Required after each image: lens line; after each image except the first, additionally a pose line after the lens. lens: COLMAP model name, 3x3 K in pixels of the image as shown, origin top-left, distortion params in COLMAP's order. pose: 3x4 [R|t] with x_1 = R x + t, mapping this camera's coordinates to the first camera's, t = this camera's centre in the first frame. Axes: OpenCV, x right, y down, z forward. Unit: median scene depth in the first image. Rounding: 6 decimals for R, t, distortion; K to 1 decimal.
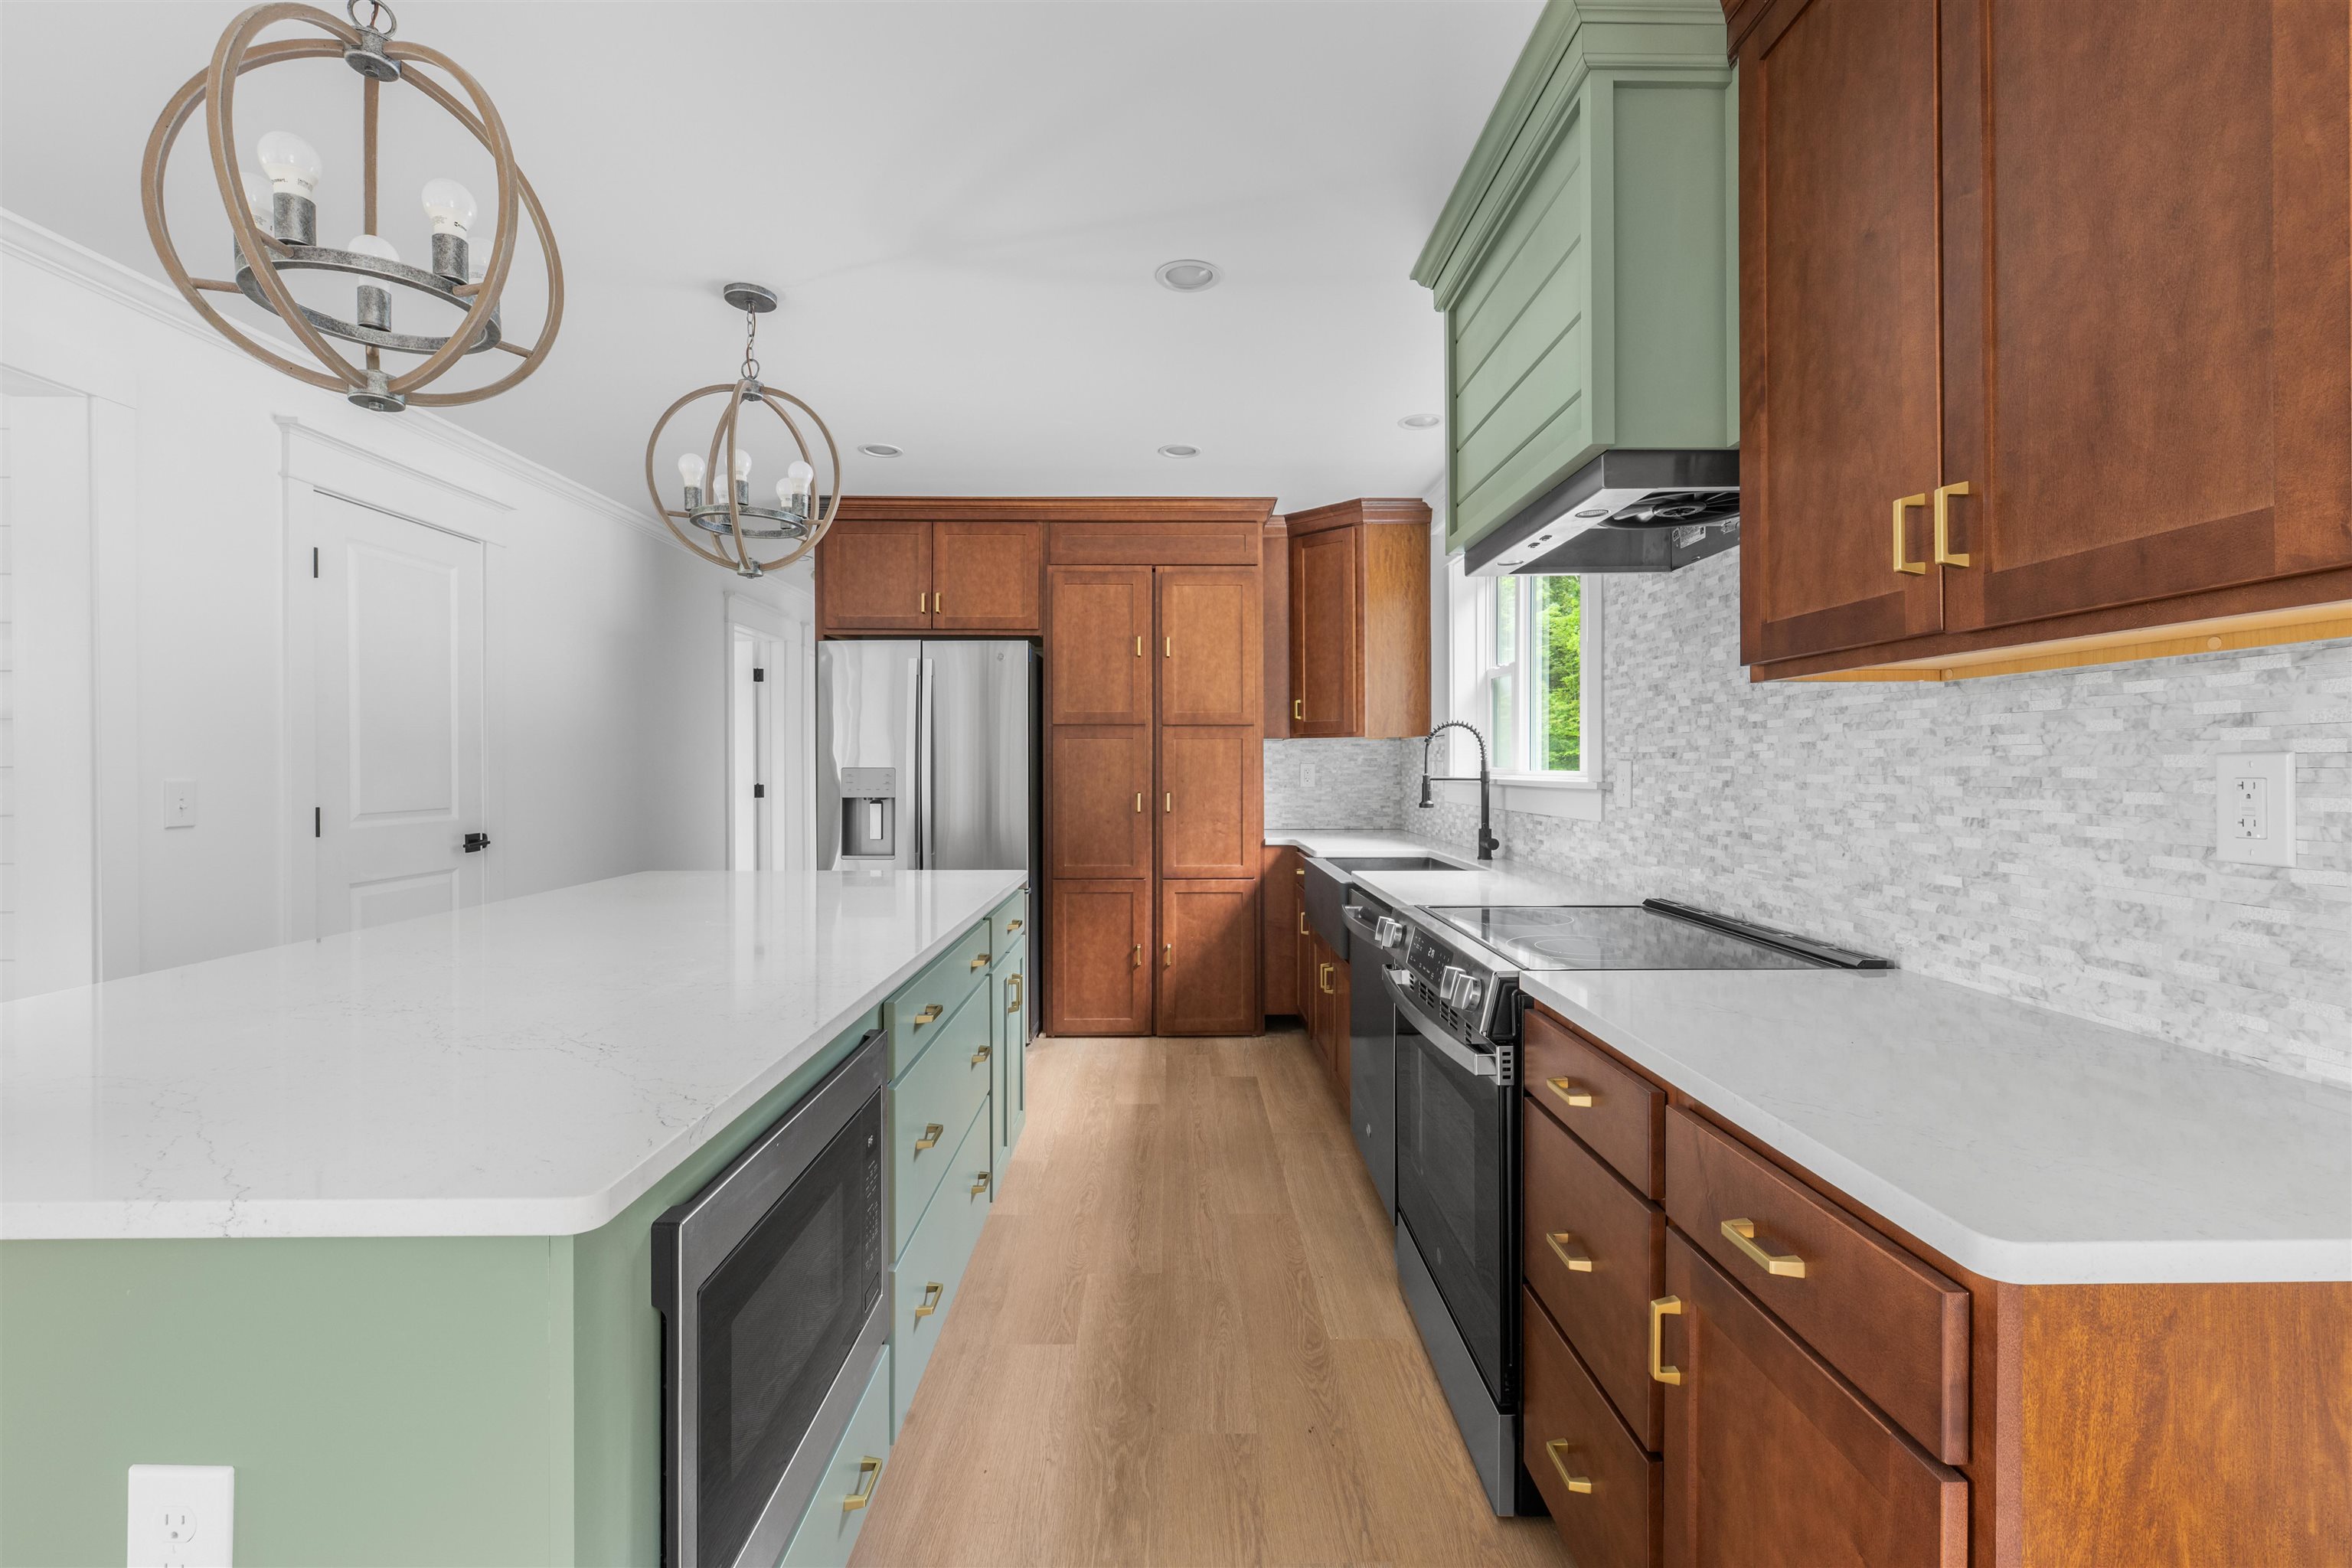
lens RADIAL K [[1032.5, 0, 1189.1], [0, 1032.5, 771.0], [0, 0, 1]] dist [-0.001890, -0.000395]
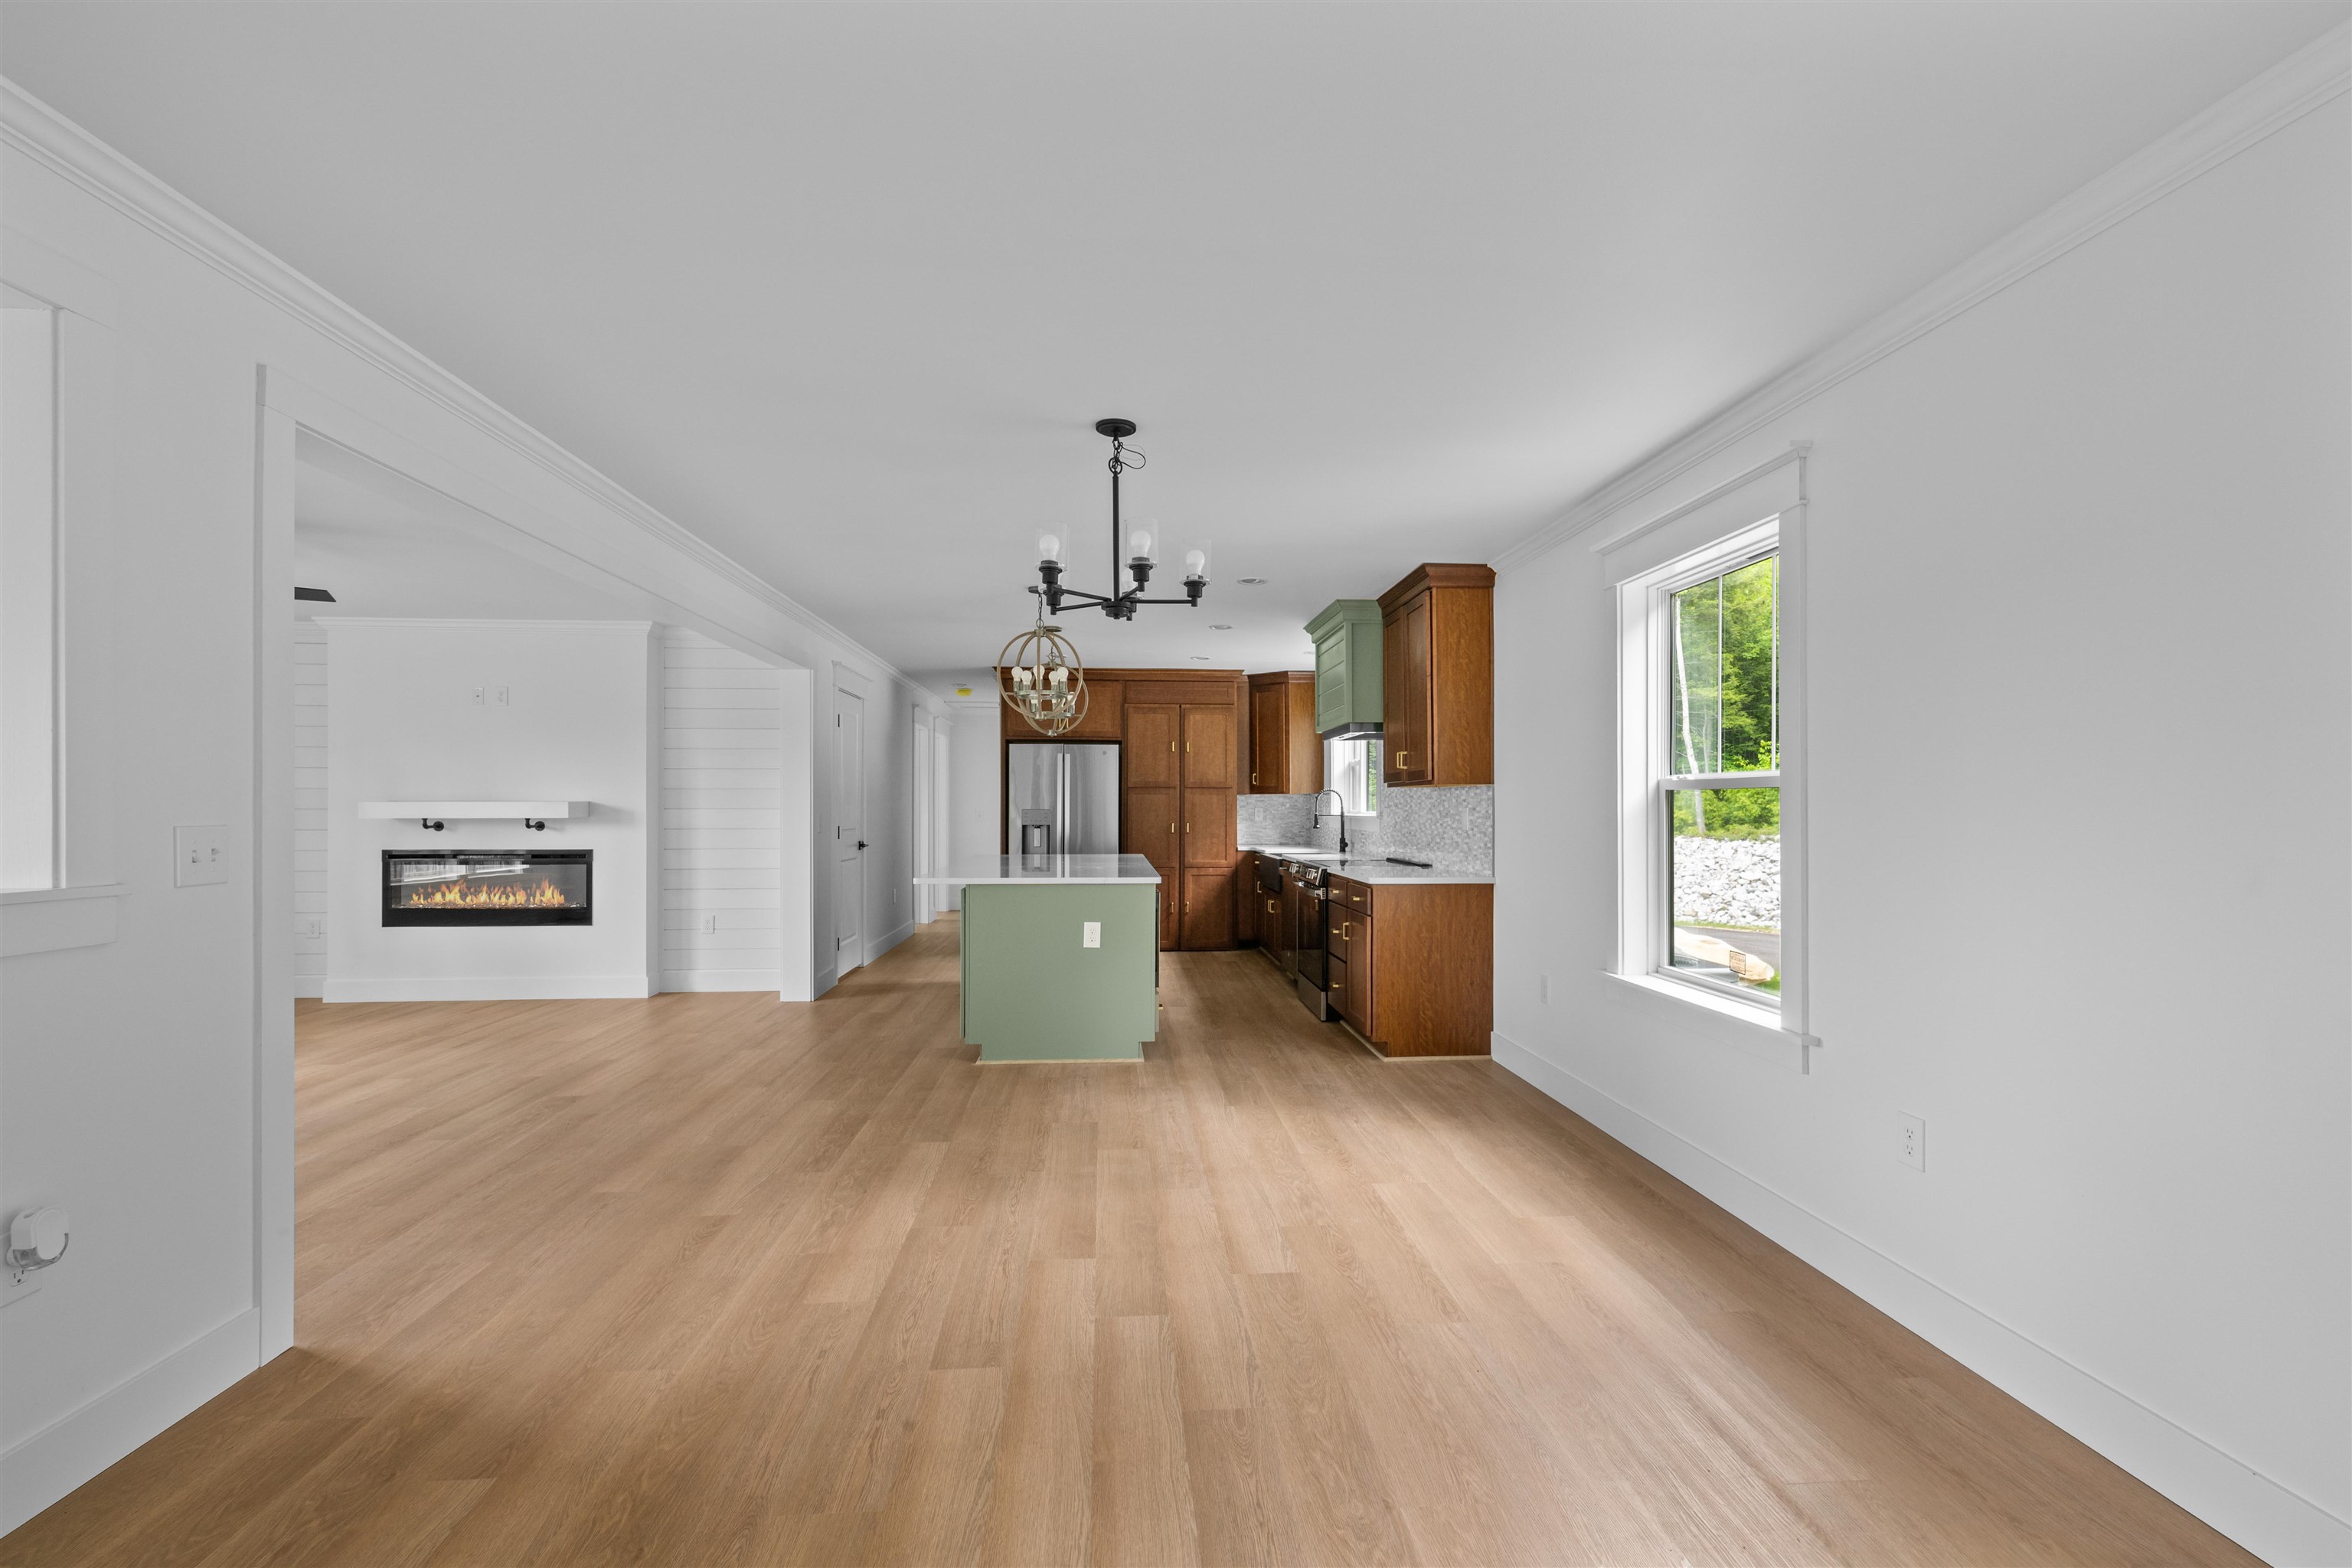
lens RADIAL K [[1096.0, 0, 1175.0], [0, 1096.0, 807.1], [0, 0, 1]] dist [-0.000231, -0.000182]
pose [[0.998520, 0.003144, 0.054300, -0.154783], [-0.002828, 0.999979, -0.005911, 0.003874], [-0.054317, 0.005749, 0.998507, -1.033238]]
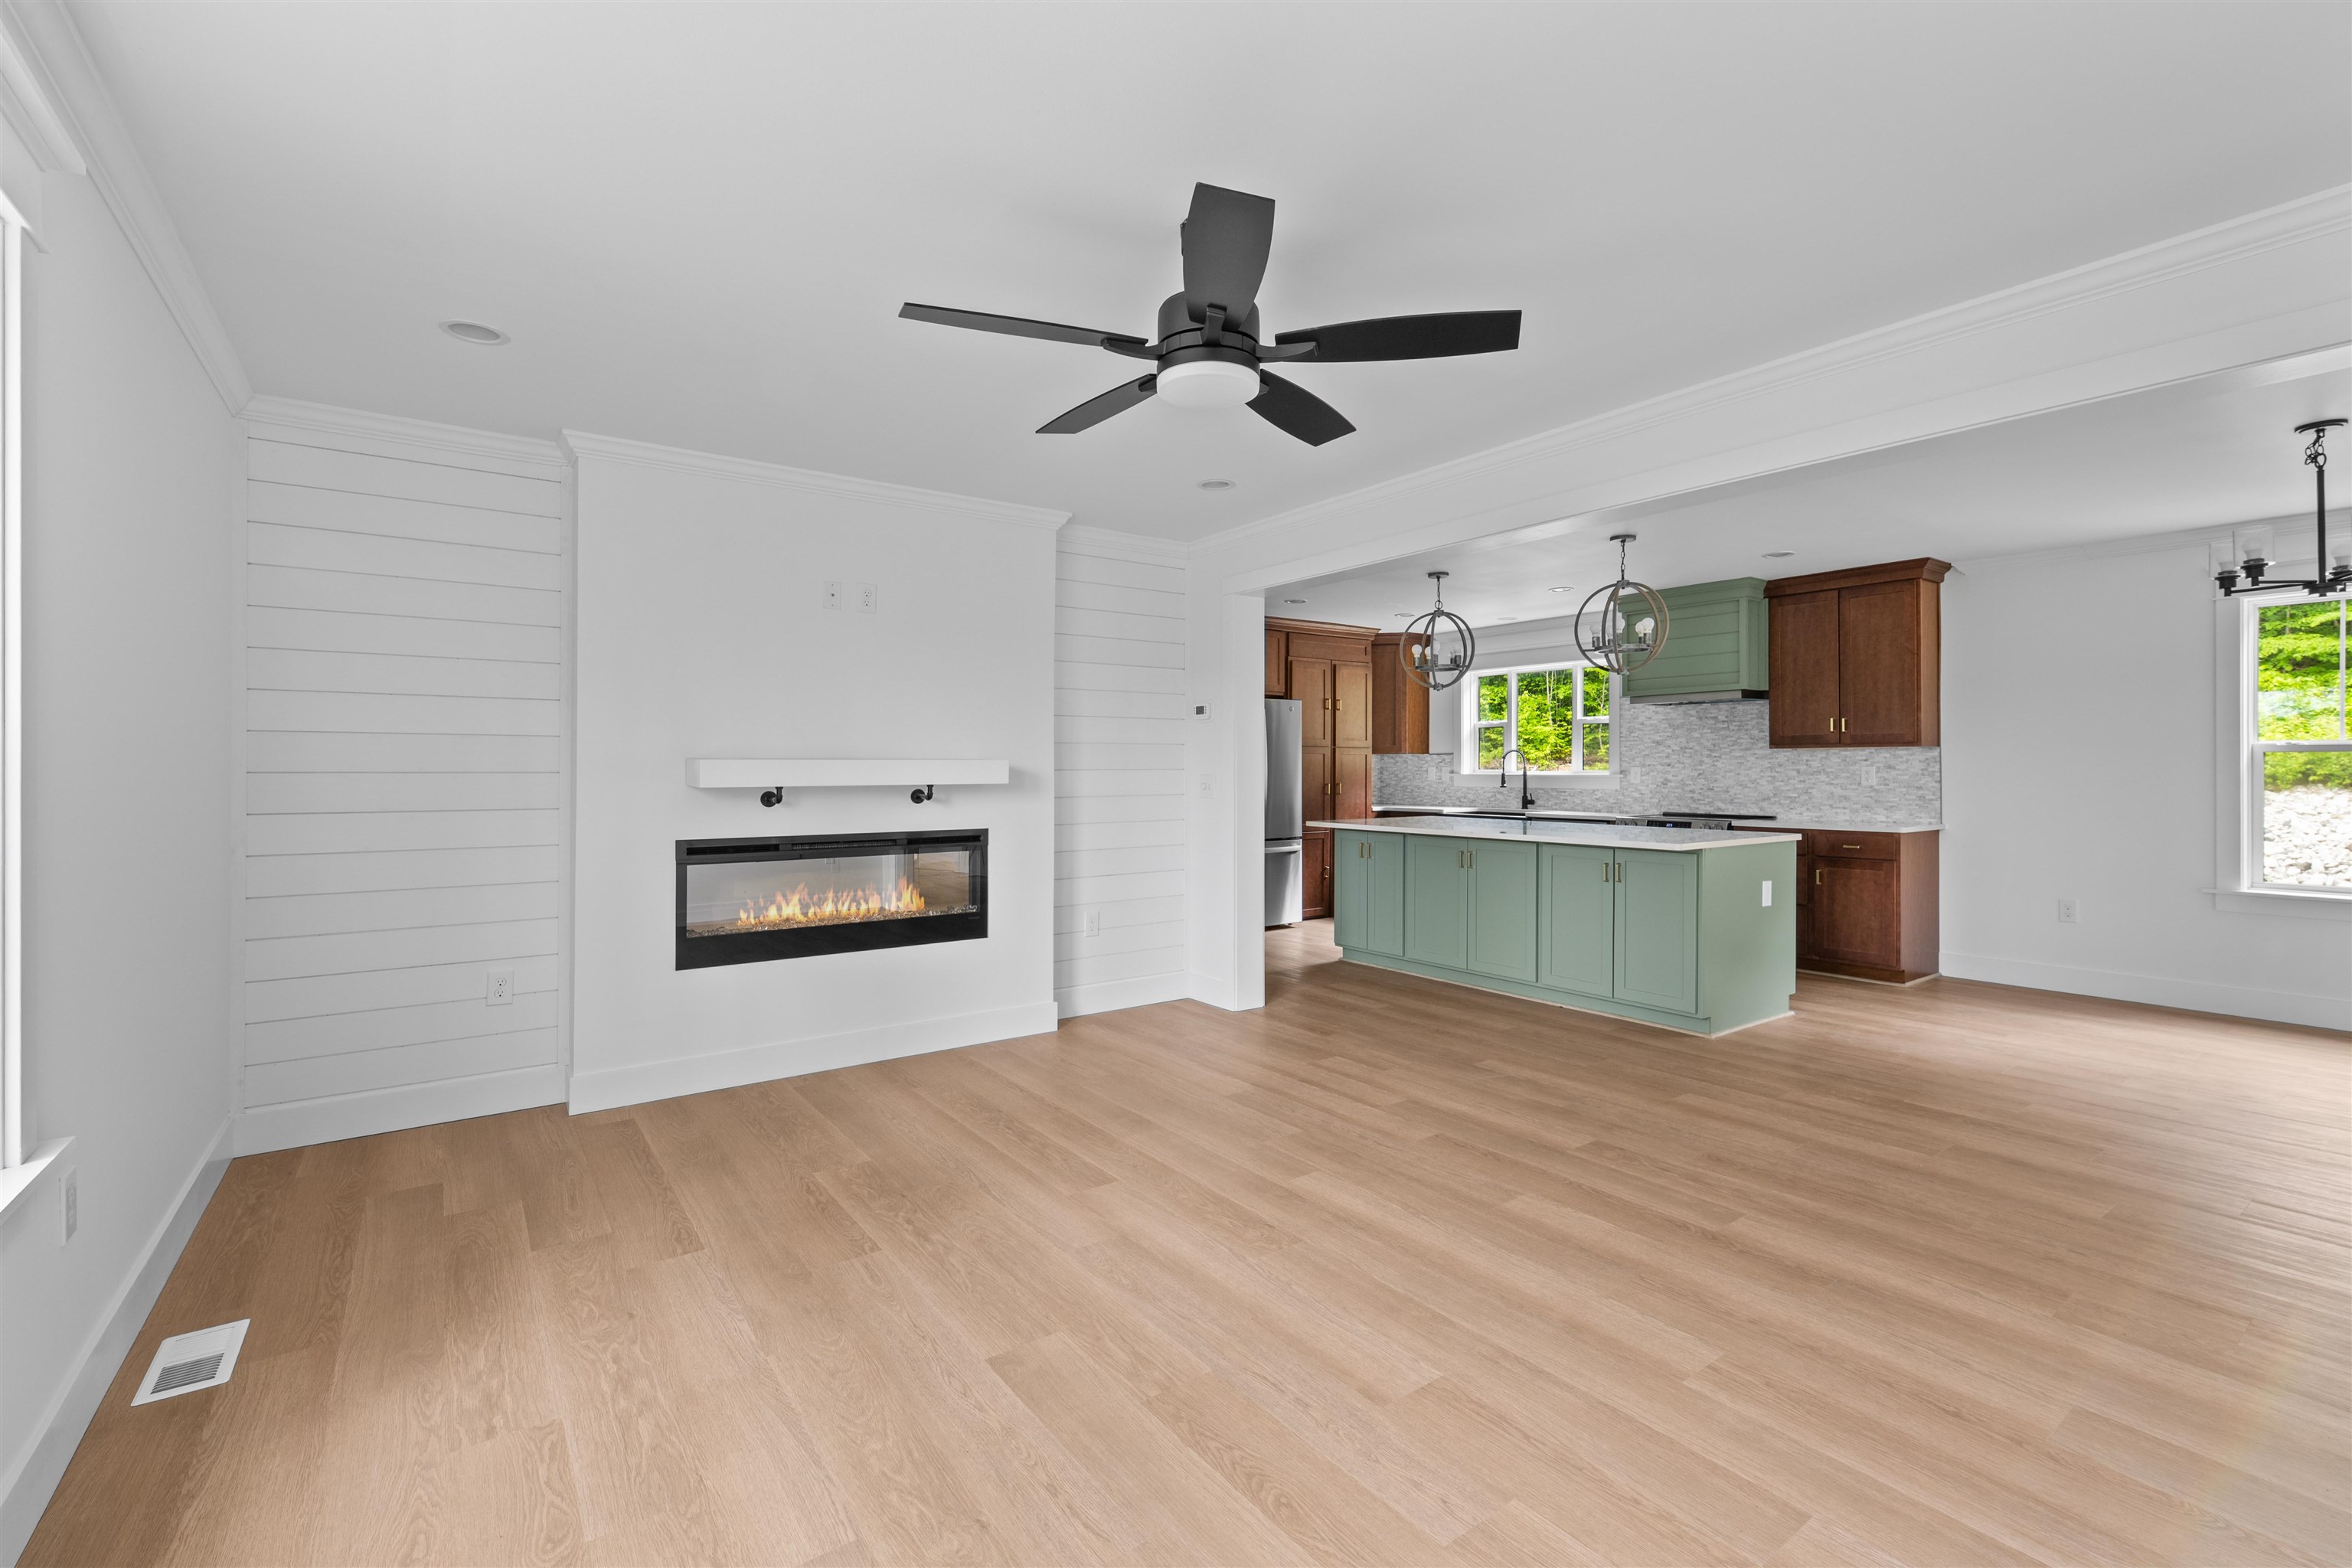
lens RADIAL K [[1103.9, 0, 1179.0], [0, 1103.9, 763.0], [0, 0, 1]] dist [0.004719, -0.000001]
pose [[0.803555, 0.004242, 0.595216, -1.423996], [0.003548, 0.999923, -0.011917, 0.006389], [-0.595220, 0.011688, 0.803478, -0.412385]]
